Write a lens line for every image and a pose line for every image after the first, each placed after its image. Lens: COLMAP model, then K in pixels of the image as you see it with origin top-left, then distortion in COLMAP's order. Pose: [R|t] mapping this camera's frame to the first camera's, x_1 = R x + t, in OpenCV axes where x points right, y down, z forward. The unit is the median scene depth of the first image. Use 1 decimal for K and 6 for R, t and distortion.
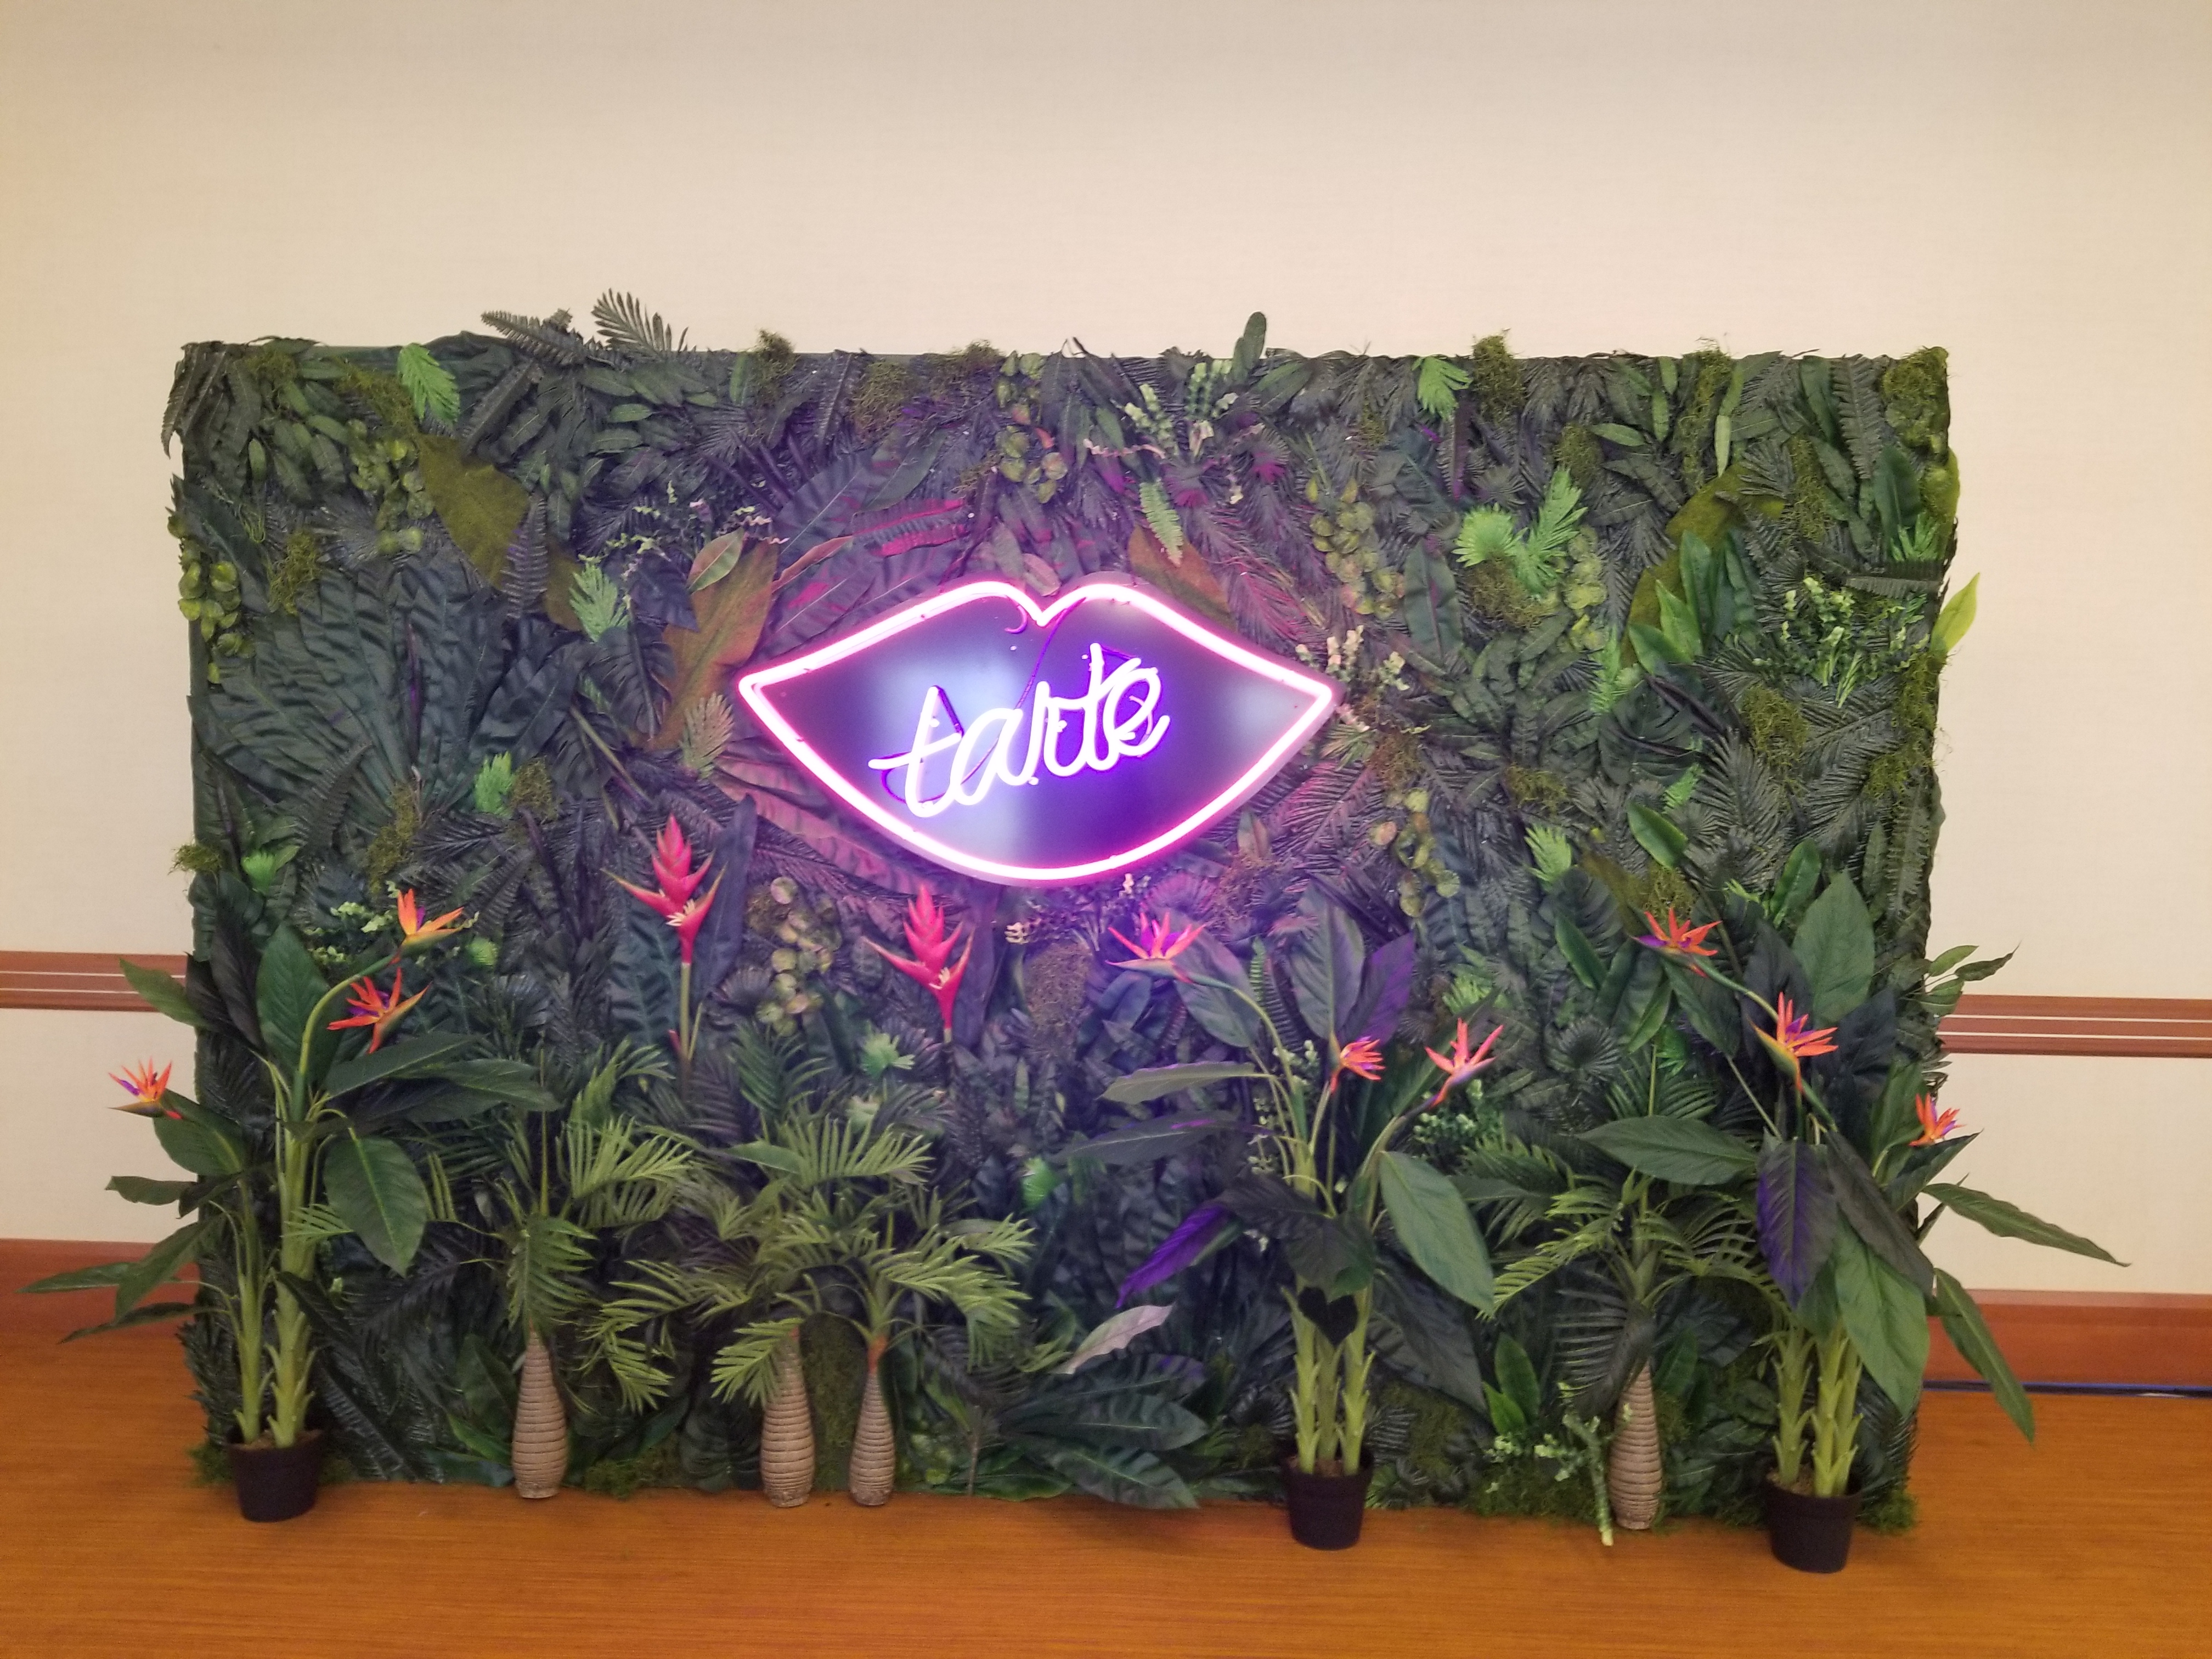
lens RADIAL K [[1779.2, 0, 1106.0], [0, 1779.2, 829.5], [0, 0, 1]] dist [0.071867, -0.116833]
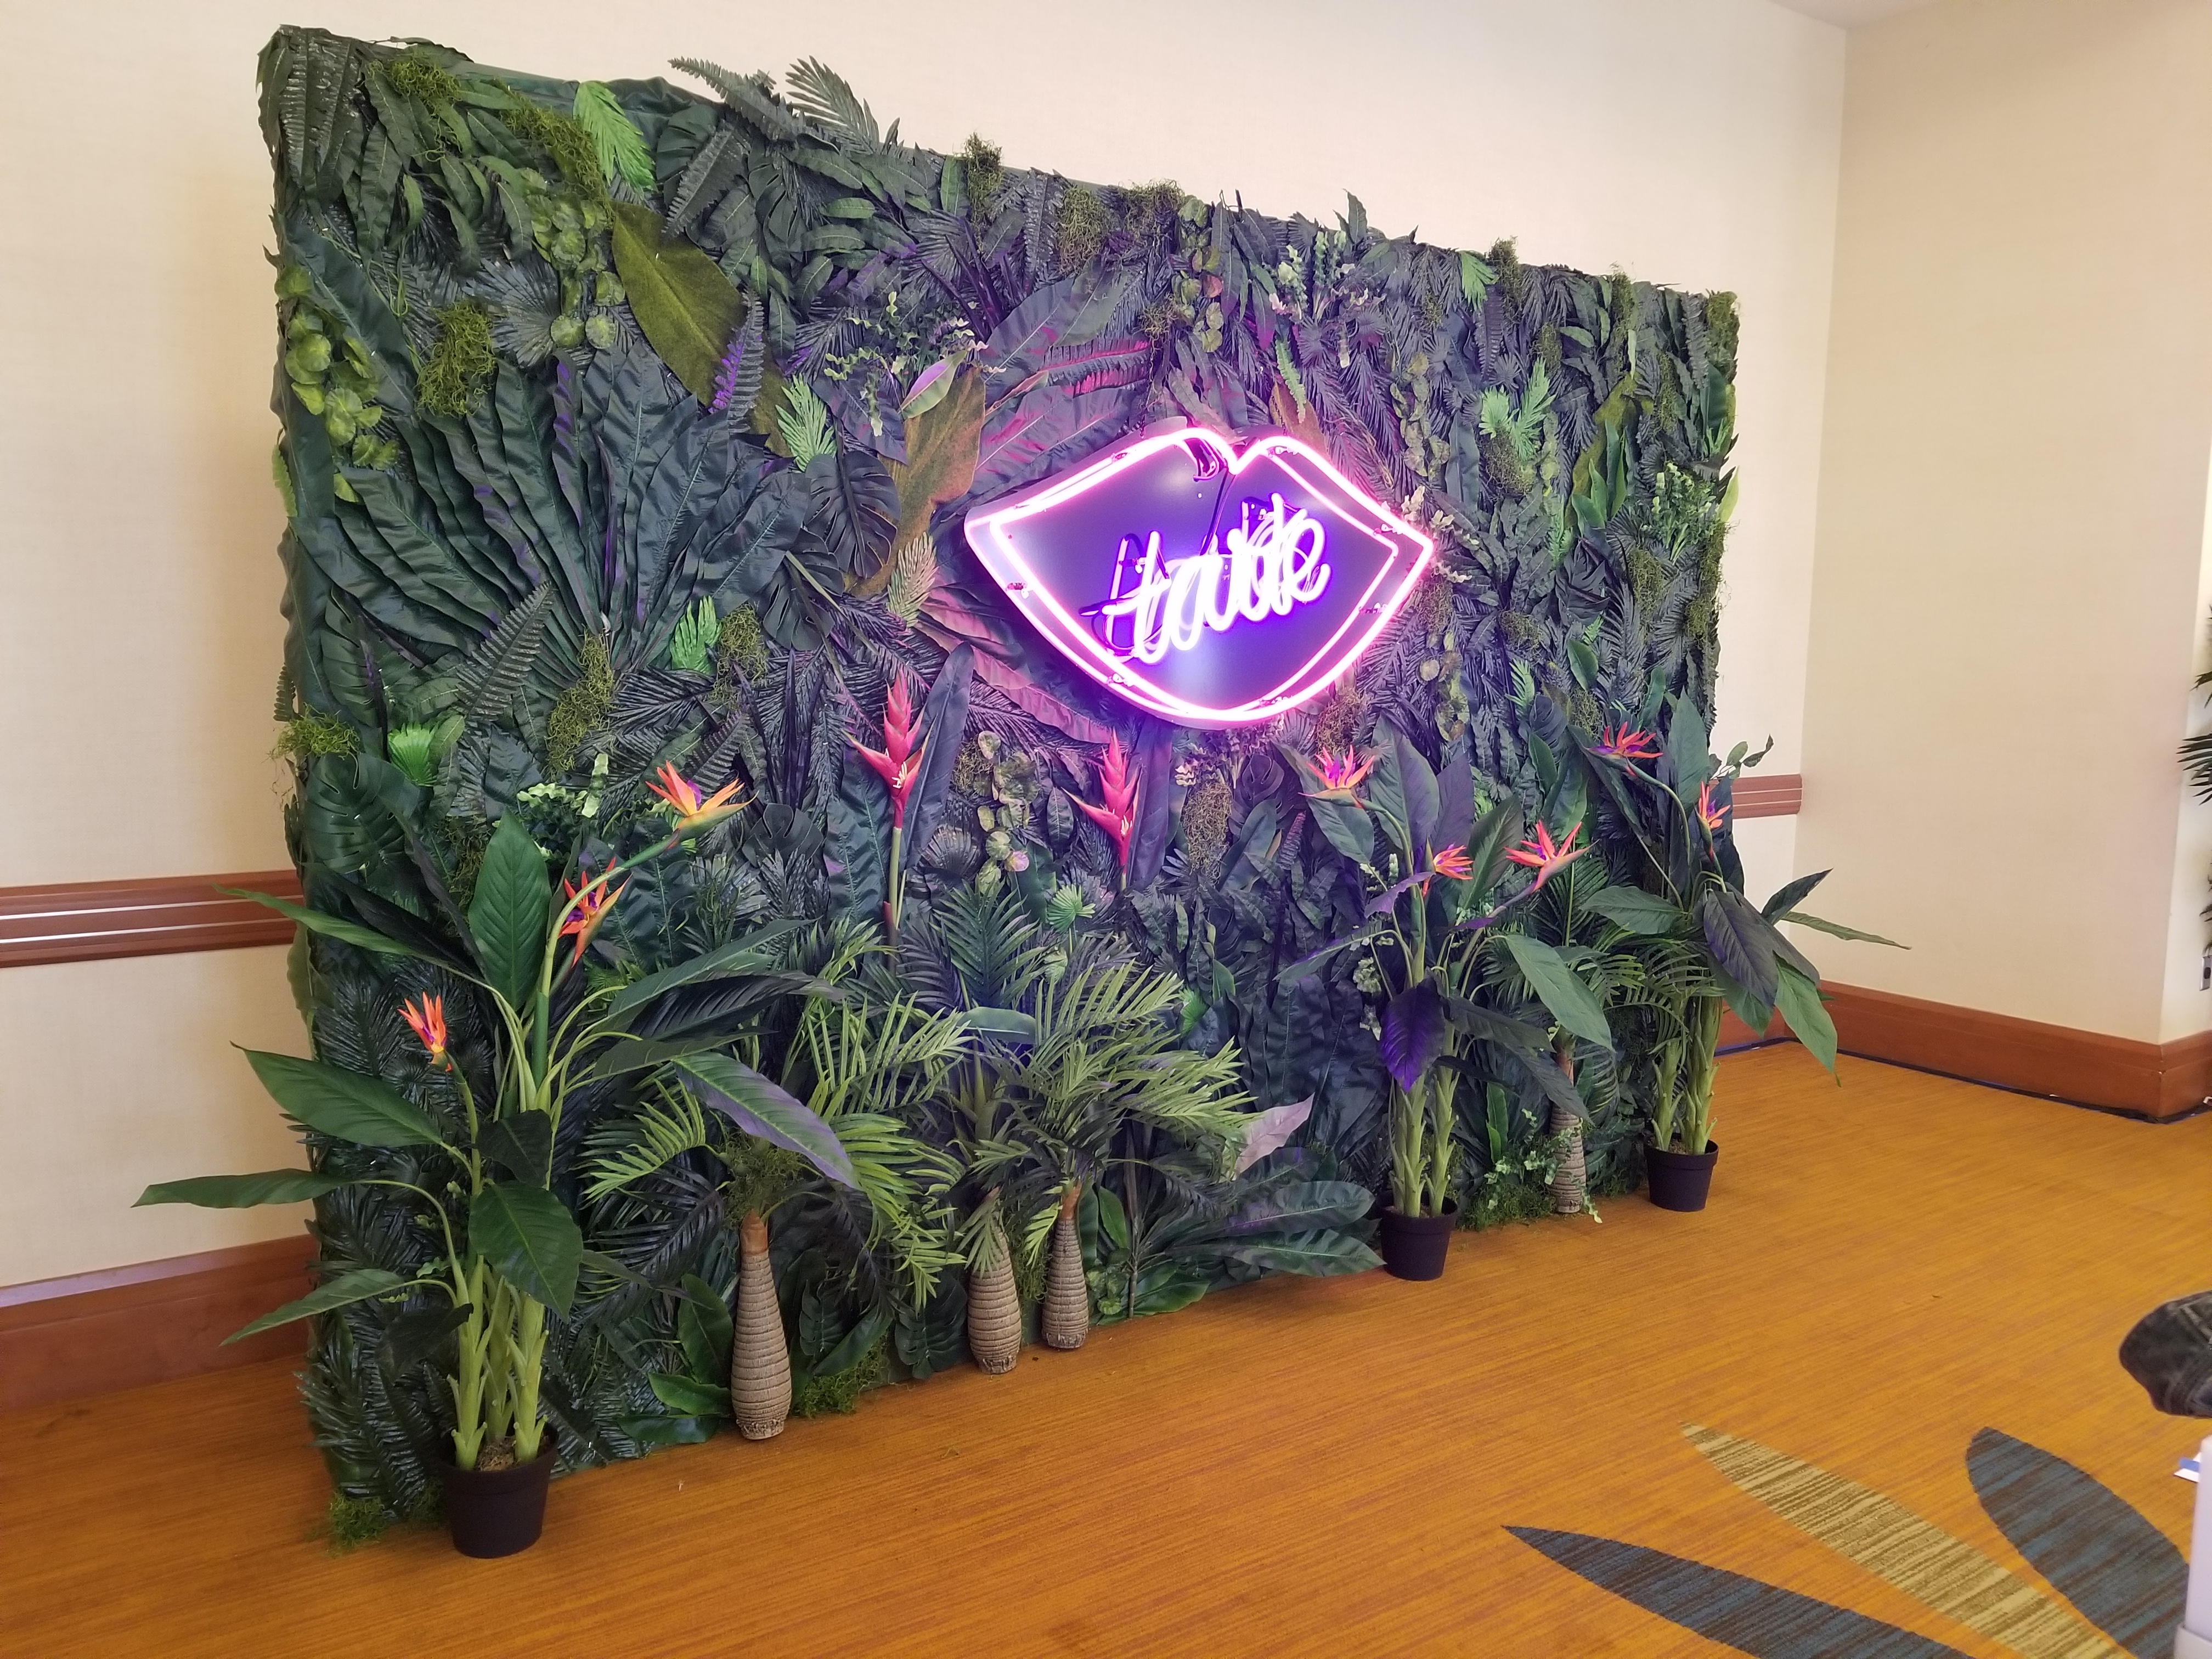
lens RADIAL K [[1779.2, 0, 1106.0], [0, 1779.2, 829.5], [0, 0, 1]] dist [0.071867, -0.116833]
pose [[0.789144, -0.075817, 0.609511, -0.724172], [0.031019, 0.996005, 0.083733, 0.001662], [-0.613425, -0.047171, 0.788343, 0.213789]]
